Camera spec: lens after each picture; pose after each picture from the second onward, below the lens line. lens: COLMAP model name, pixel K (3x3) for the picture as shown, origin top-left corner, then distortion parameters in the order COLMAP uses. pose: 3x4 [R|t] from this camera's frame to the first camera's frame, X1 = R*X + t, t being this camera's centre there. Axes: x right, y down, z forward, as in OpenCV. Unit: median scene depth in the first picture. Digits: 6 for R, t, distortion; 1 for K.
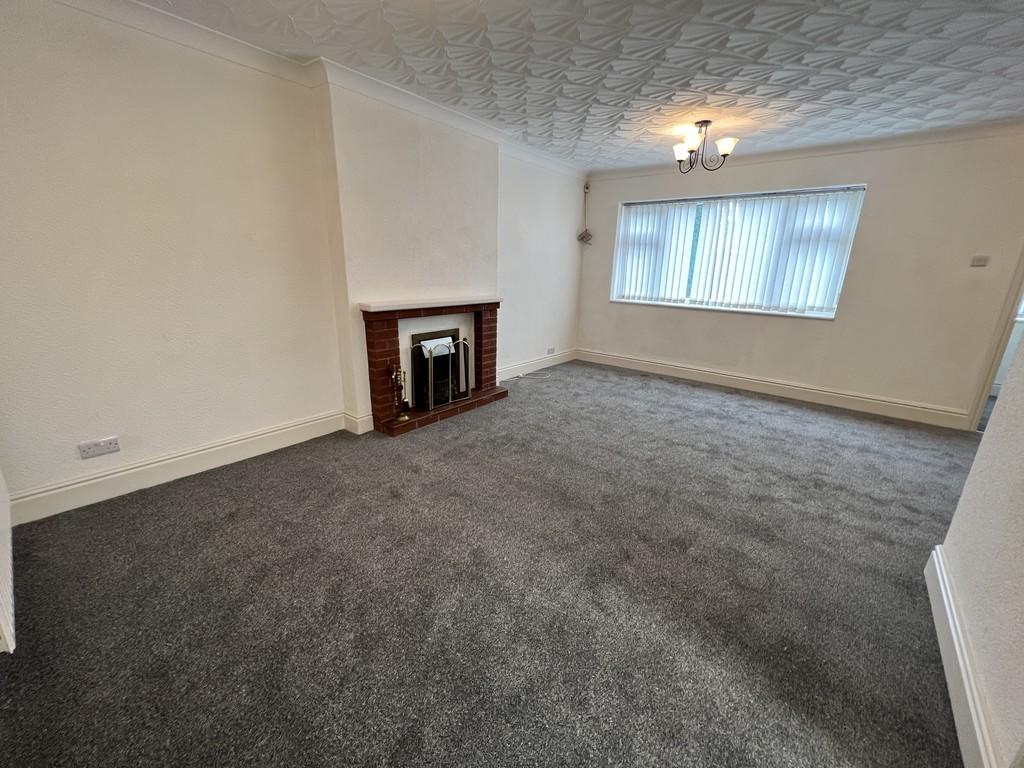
lens RADIAL K [[409.2, 0, 511.1], [0, 409.2, 380.0], [0, 0, 1]] dist [-0.000718, 0.000330]
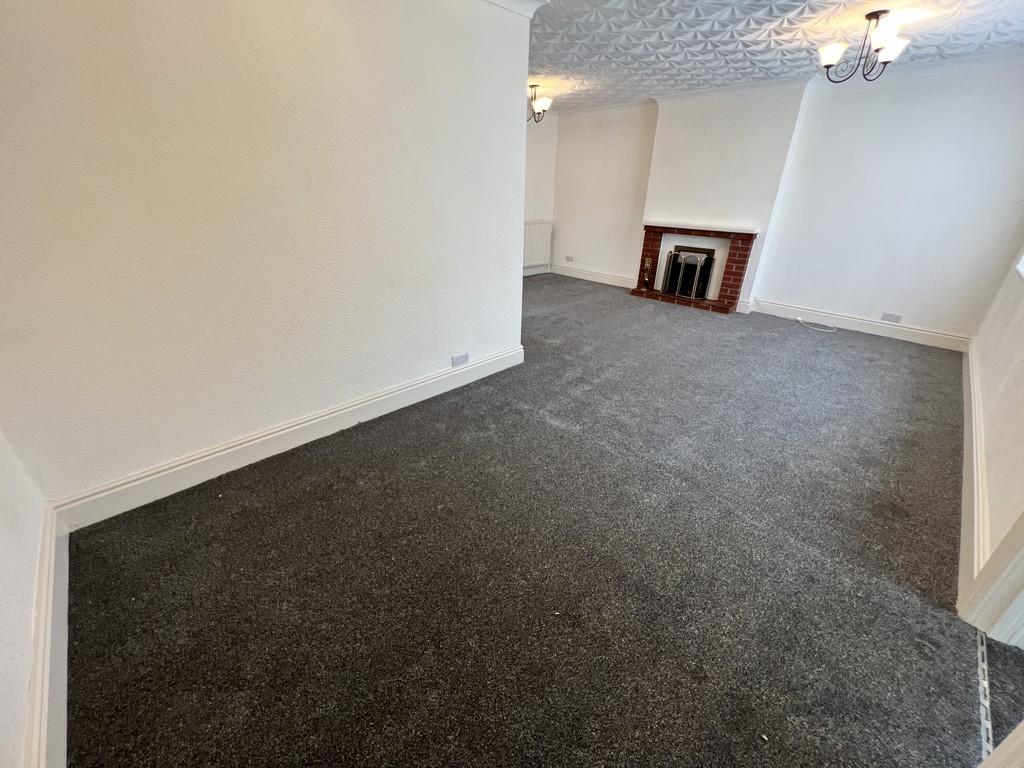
lens RADIAL K [[409.2, 0, 511.1], [0, 409.2, 380.0], [0, 0, 1]] dist [-0.000718, 0.000330]
pose [[-0.107500, 0.397387, -0.911333, 1.414778], [-0.288269, 0.864809, 0.411105, -0.118293], [0.951496, 0.306902, 0.021588, 0.468788]]
